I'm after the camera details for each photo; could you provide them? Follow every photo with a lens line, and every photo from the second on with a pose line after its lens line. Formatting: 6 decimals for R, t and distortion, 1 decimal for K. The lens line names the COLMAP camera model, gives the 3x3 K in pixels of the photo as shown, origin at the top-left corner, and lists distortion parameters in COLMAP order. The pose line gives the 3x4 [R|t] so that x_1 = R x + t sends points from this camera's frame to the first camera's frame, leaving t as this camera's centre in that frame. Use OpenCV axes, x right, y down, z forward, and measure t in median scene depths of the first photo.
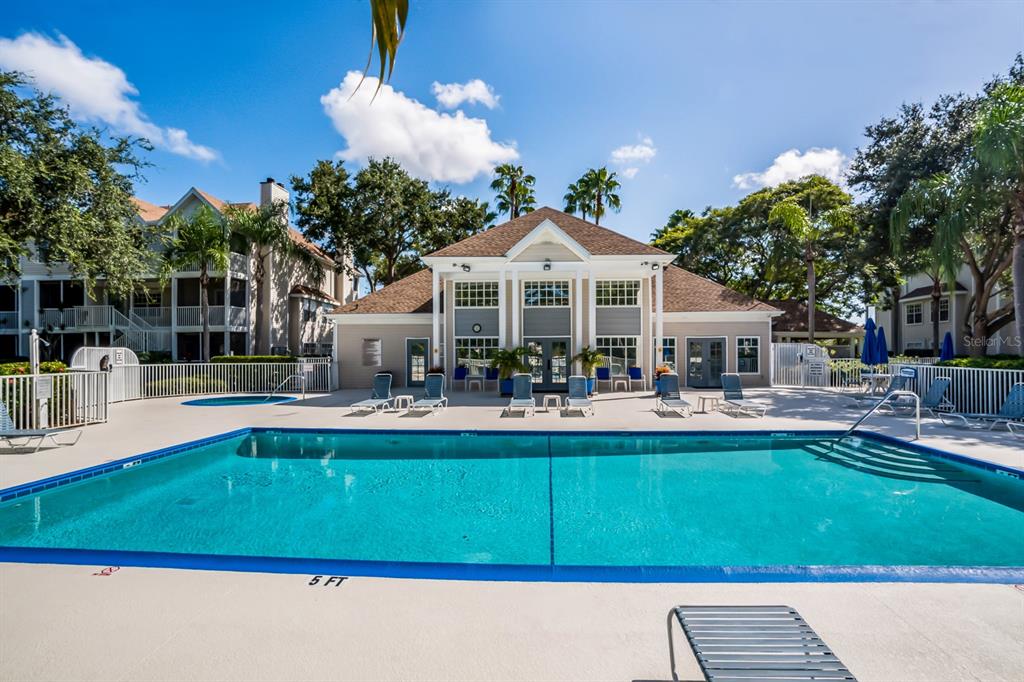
lens RADIAL K [[486.7, 0, 510.5], [0, 486.7, 348.1], [0, 0, 1]] dist [-0.000691, -0.000293]
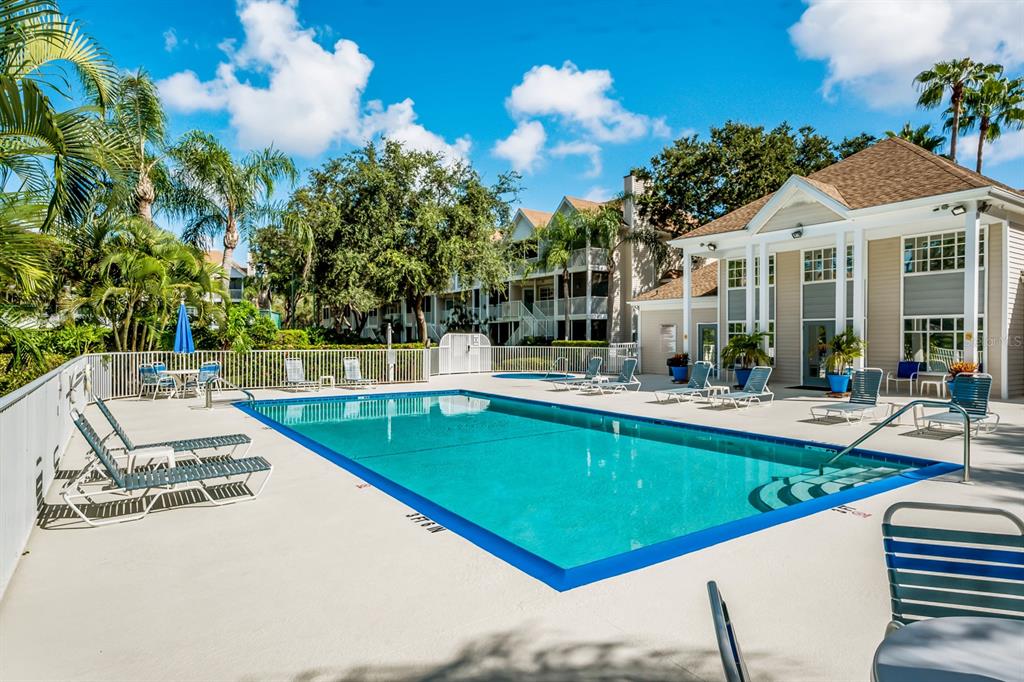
lens RADIAL K [[578.4, 0, 512.0], [0, 578.4, 341.0], [0, 0, 1]] dist [0.147057, 0.000203]
pose [[0.646241, 0.008525, -0.763086, 0.369155], [0.002173, 0.999913, 0.013011, -0.001801], [0.763131, -0.010066, 0.646166, -0.007960]]
